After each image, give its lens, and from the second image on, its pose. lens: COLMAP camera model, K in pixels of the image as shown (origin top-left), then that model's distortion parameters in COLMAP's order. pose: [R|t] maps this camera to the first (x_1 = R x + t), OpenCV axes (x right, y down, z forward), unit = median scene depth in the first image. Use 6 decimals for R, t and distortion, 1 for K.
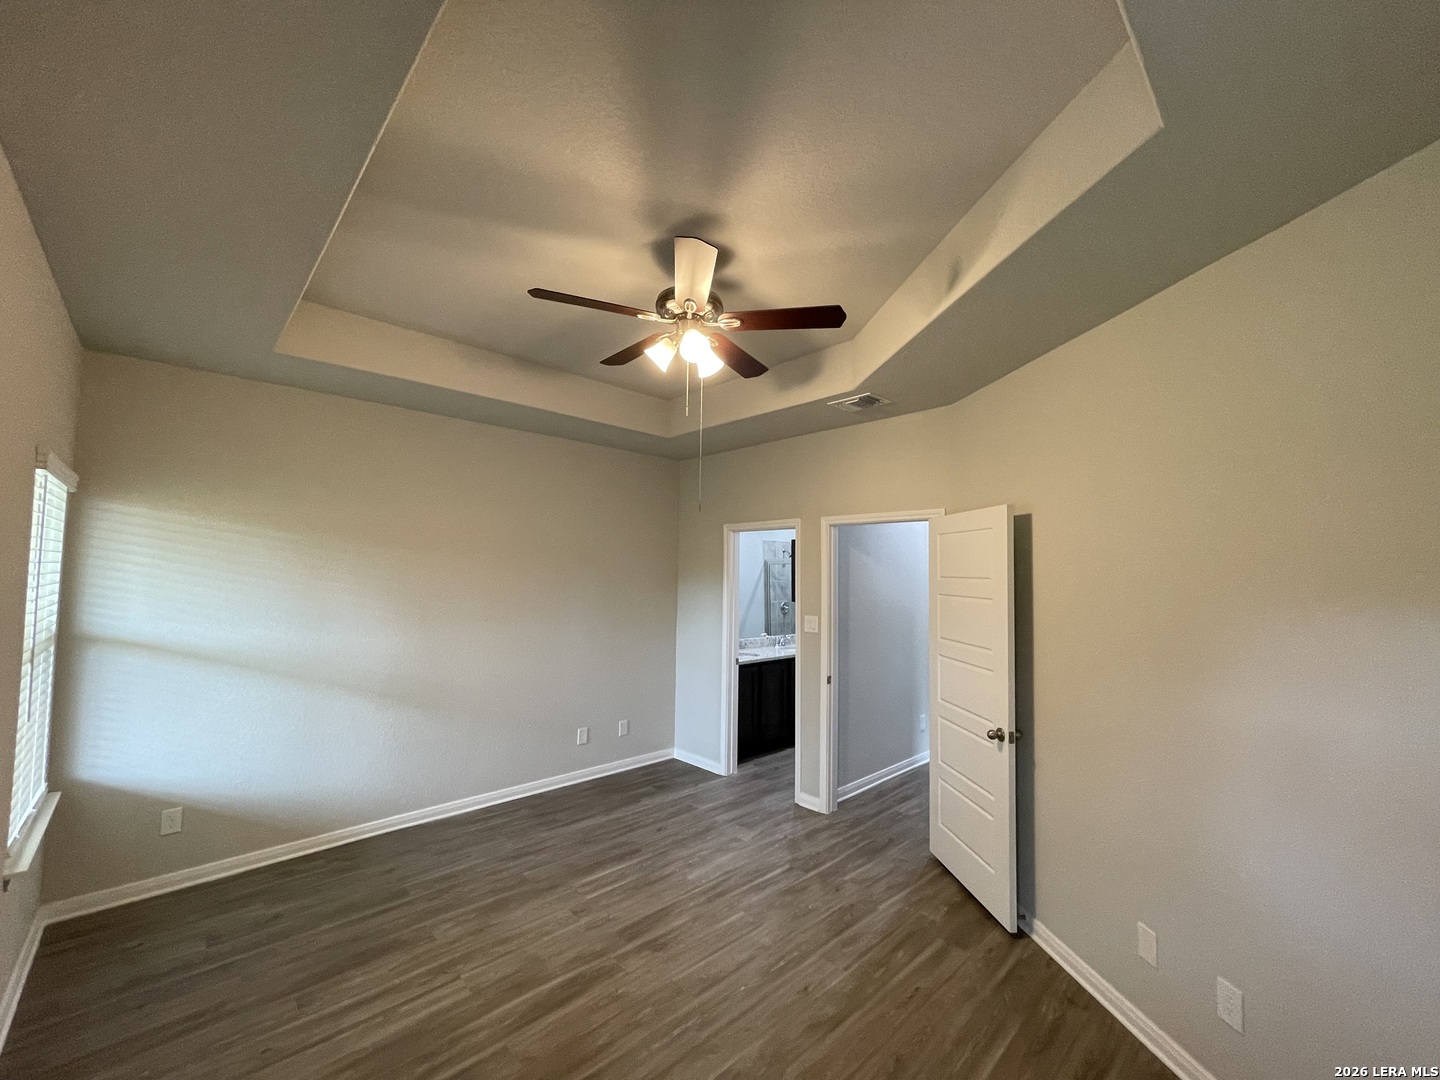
lens RADIAL K [[580.8, 0, 720.5], [0, 580.8, 544.7], [0, 0, 1]] dist [-0.009023, -0.000145]
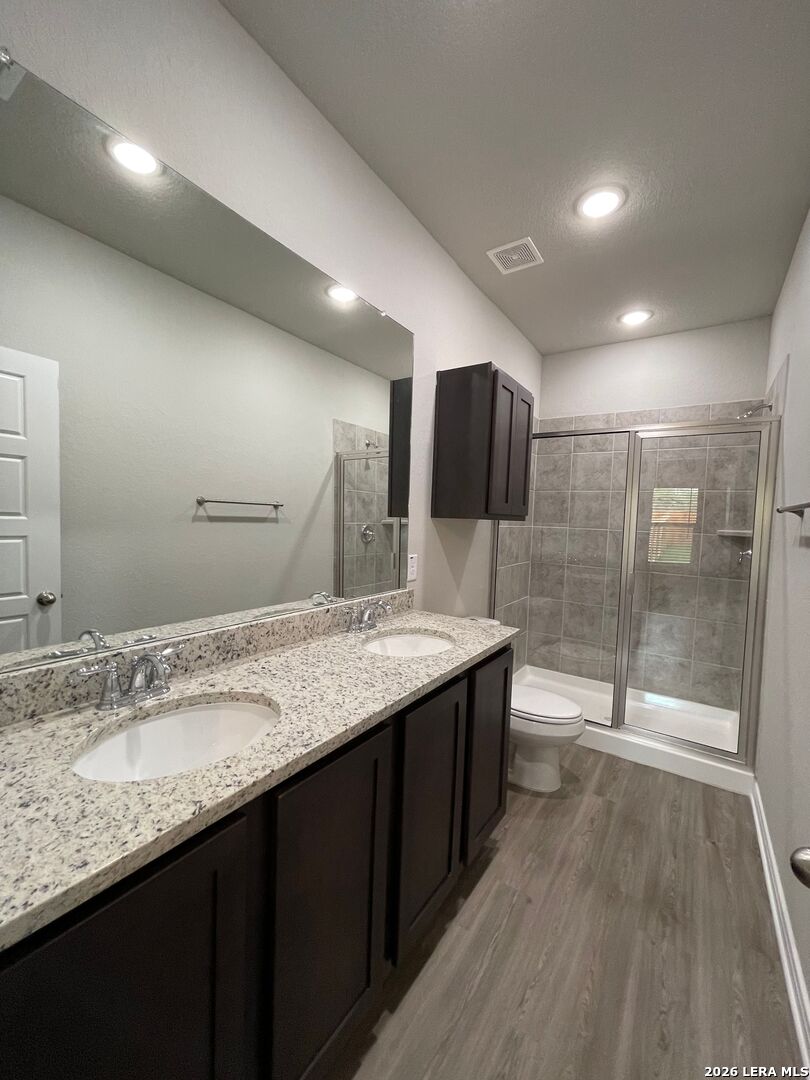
lens RADIAL K [[435.6, 0, 404.0], [0, 435.6, 538.9], [0, 0, 1]] dist [-0.009023, -0.000145]
pose [[0.977187, 0.007136, 0.212263, 0.050117], [-0.031893, 0.993033, 0.113440, 0.060644], [-0.209974, -0.117621, 0.970606, 0.543713]]
